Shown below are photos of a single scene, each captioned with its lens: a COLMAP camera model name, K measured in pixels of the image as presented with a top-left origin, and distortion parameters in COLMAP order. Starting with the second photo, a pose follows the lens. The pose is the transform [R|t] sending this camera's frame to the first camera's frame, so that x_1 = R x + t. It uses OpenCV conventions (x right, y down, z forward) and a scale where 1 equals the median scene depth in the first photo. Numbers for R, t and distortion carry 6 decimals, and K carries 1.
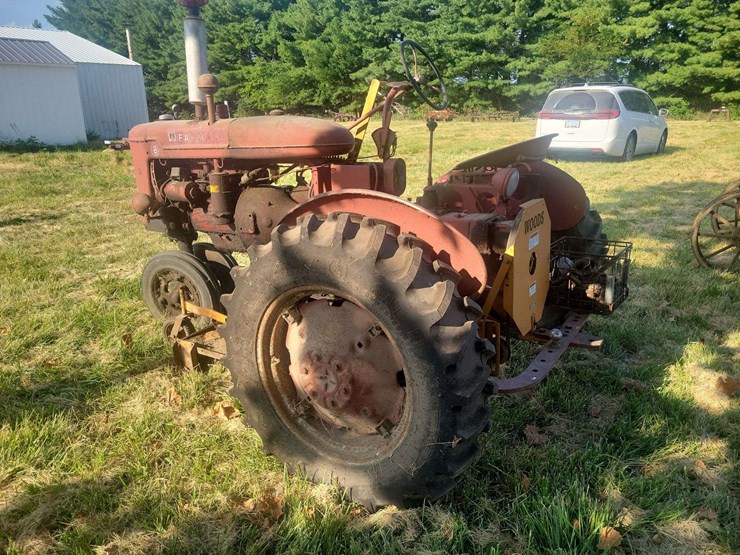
lens RADIAL K [[557.3, 0, 371.7], [0, 557.3, 281.9], [0, 0, 1]] dist [0.056531, -0.046094]
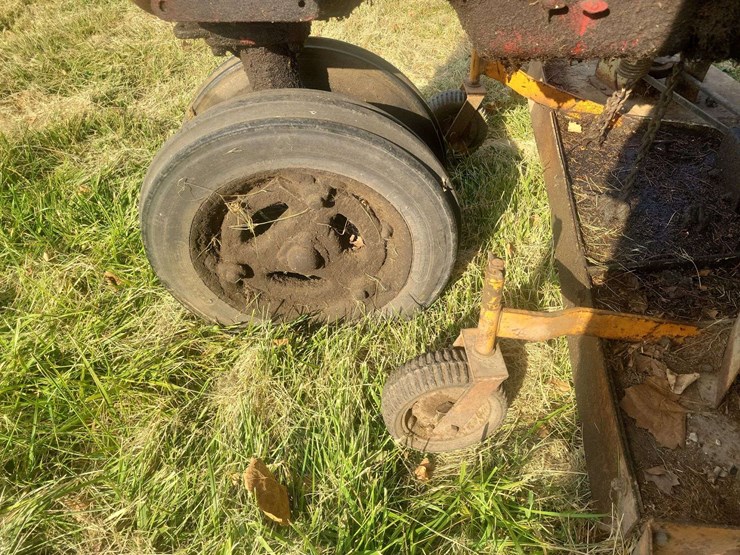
lens RADIAL K [[557.3, 0, 373.7], [0, 557.3, 275.1], [0, 0, 1]] dist [0.056531, -0.046094]
pose [[0.898287, -0.296910, 0.323920, -0.055261], [0.141295, 0.893199, 0.426886, -0.011147], [-0.416072, -0.337698, 0.844301, 0.098118]]
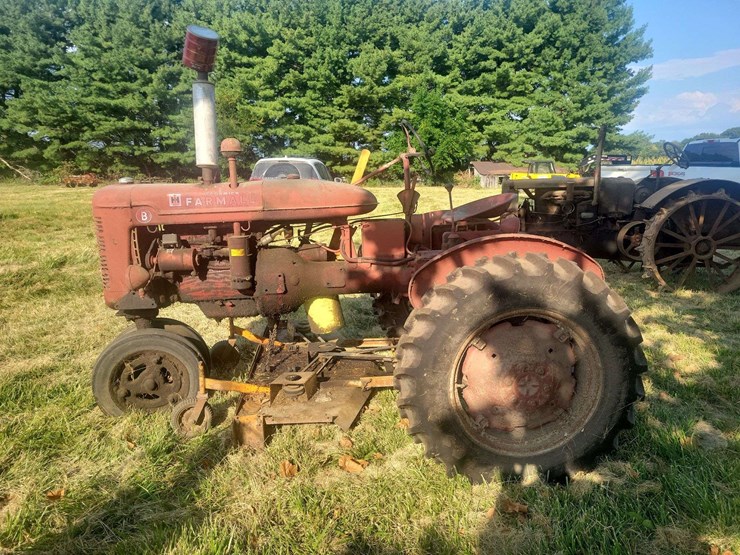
lens RADIAL K [[557.3, 0, 371.2], [0, 557.3, 274.2], [0, 0, 1]] dist [0.056531, -0.046094]
pose [[0.798370, -0.092934, 0.594952, -0.076903], [0.166841, 0.983477, -0.070261, -0.002732], [-0.578592, 0.155356, 0.800684, 0.011878]]
